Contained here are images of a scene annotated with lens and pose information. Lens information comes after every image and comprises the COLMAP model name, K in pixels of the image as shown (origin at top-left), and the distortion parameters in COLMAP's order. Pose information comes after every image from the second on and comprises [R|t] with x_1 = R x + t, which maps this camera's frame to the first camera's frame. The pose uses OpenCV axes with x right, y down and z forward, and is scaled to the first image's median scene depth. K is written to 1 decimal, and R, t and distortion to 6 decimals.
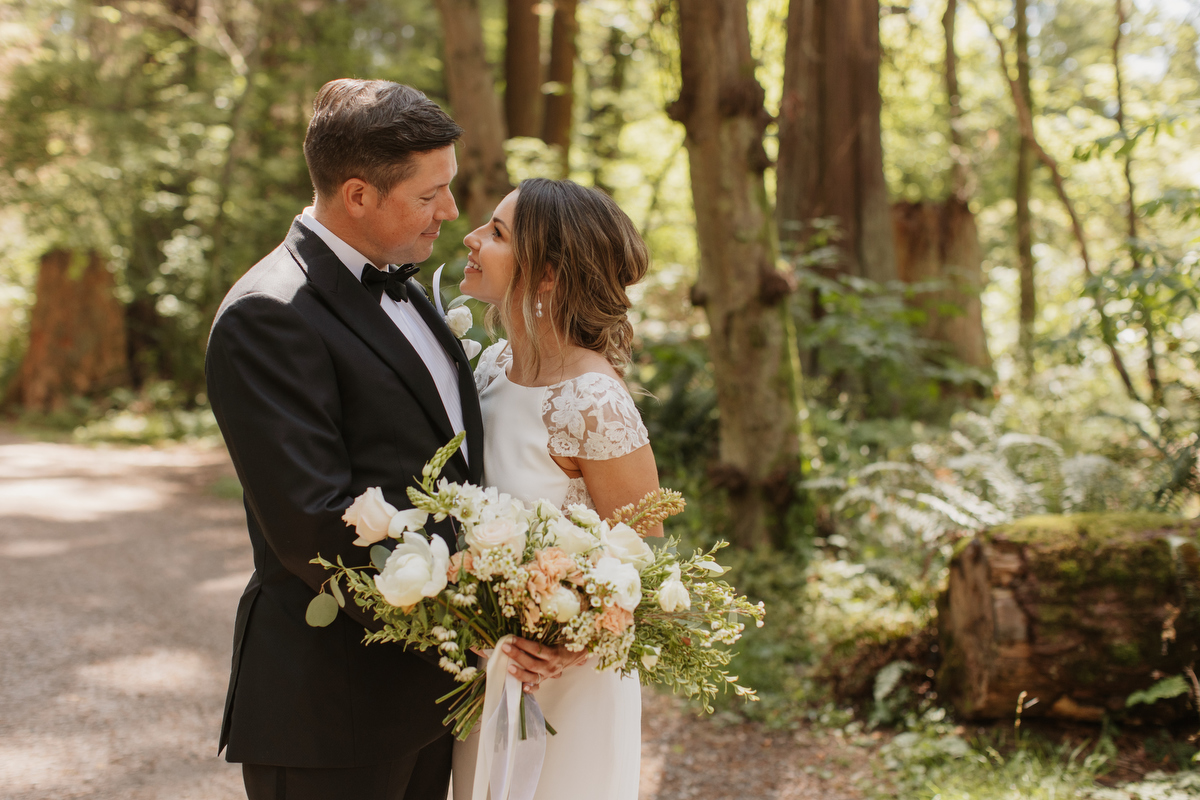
lens RADIAL K [[1639.5, 0, 600.0], [0, 1639.5, 400.0], [0, 0, 1]] dist [0.189807, 0.001253]
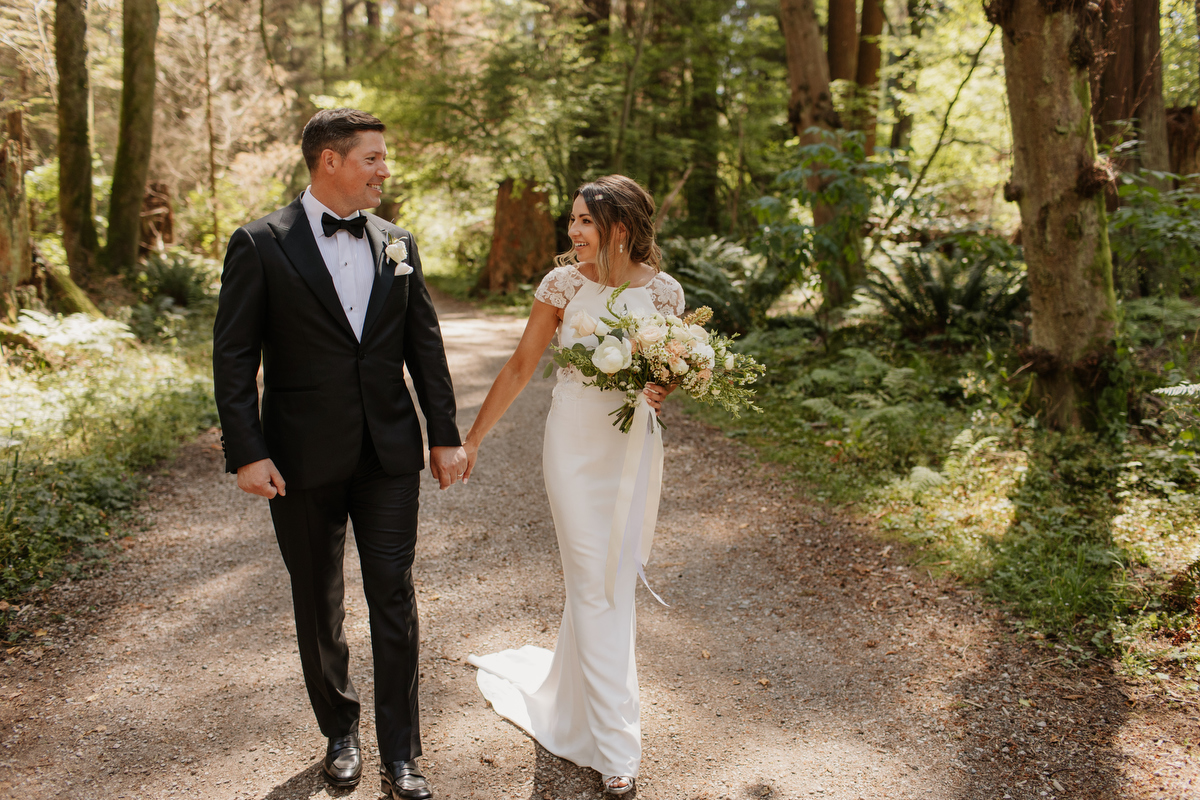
lens RADIAL K [[1178.7, 0, 597.2], [0, 1178.7, 363.0], [0, 0, 1]] dist [0.018424, 0.000640]
pose [[0.968924, 0.008961, -0.247195, -0.010386], [0.008038, 0.997675, 0.067674, -0.006008], [0.247227, -0.067558, 0.966600, 0.190546]]
